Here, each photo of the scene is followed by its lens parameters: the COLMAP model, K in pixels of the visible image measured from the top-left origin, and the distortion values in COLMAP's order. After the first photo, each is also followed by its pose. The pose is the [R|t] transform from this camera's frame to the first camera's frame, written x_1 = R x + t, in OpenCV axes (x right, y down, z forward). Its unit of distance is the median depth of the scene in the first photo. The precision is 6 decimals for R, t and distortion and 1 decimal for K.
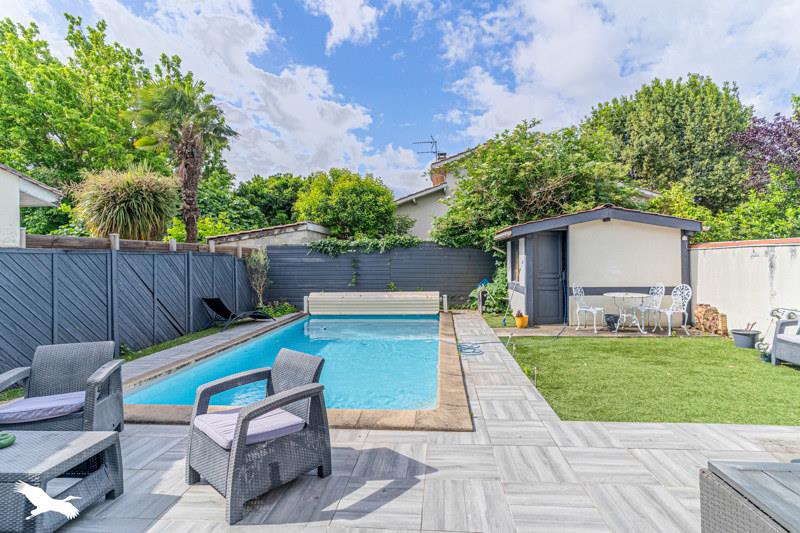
lens RADIAL K [[383.4, 0, 399.5], [0, 383.4, 257.9], [0, 0, 1]] dist [0.001220, -0.000897]
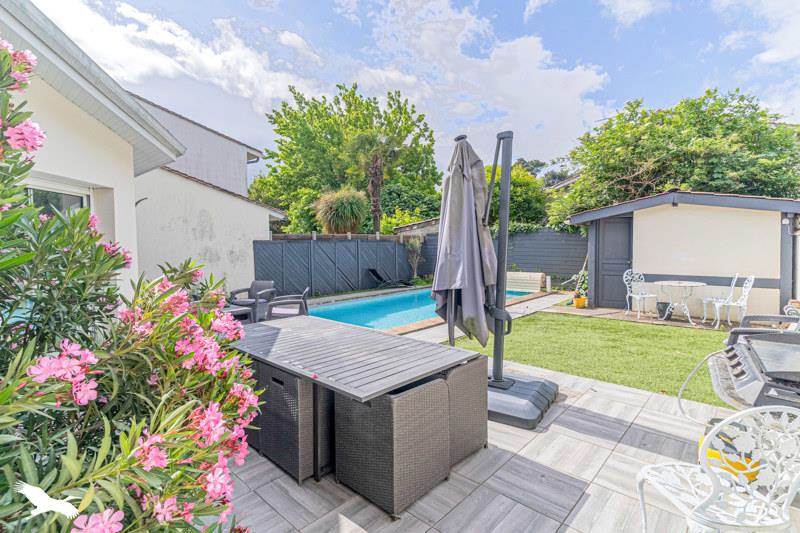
lens RADIAL K [[383.4, 0, 399.6], [0, 383.4, 271.2], [0, 0, 1]] dist [0.001220, -0.000897]
pose [[0.782331, 0.047579, -0.621043, 0.593039], [0.006586, 0.996391, 0.084632, -0.018777], [0.622828, -0.070300, 0.779194, -0.172094]]
